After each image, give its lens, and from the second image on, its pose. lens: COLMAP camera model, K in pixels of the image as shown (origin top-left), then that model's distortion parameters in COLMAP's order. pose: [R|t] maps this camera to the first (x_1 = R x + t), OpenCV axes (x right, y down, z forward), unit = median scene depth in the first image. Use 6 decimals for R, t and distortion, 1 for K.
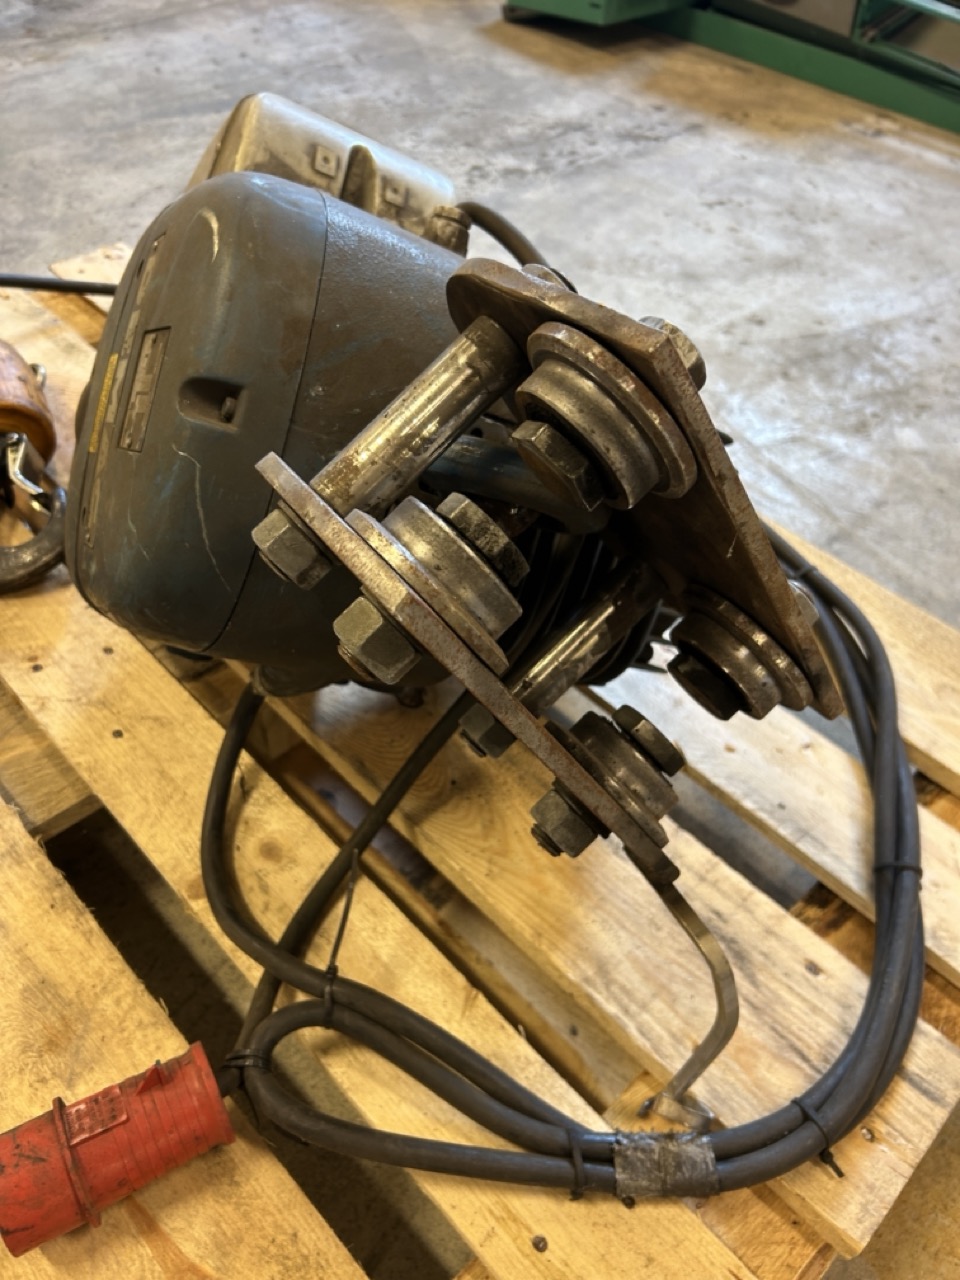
lens RADIAL K [[996.8, 0, 470.1], [0, 996.8, 627.1], [0, 0, 1]] dist [0.005990, -0.004294]
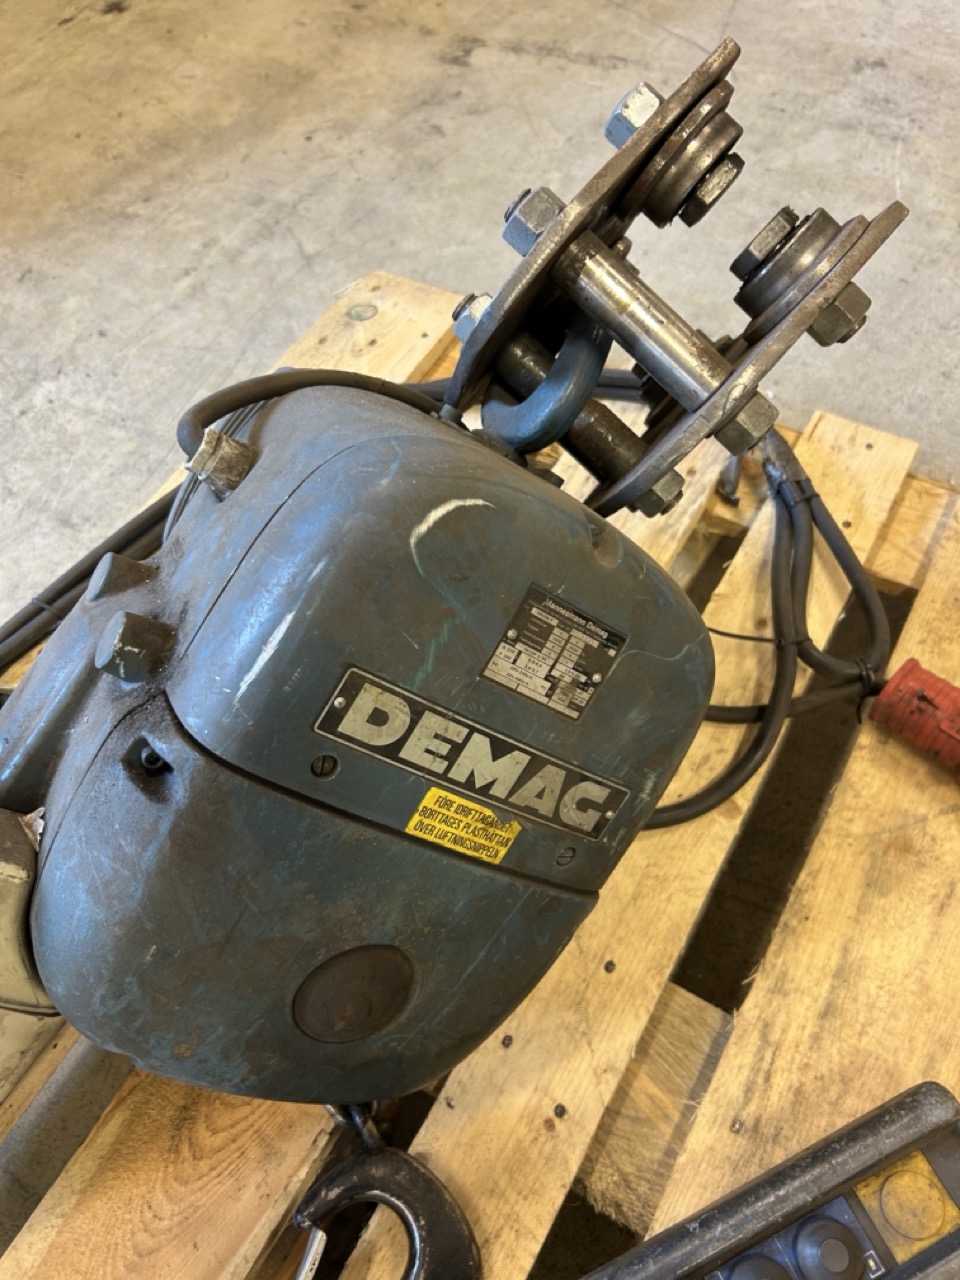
lens RADIAL K [[996.8, 0, 470.1], [0, 996.8, 627.1], [0, 0, 1]] dist [0.005990, -0.004294]
pose [[-0.264628, -0.819337, 0.508586, -0.599875], [0.762231, 0.145355, 0.630774, -0.700225], [-0.590742, 0.554580, 0.586059, 0.406911]]
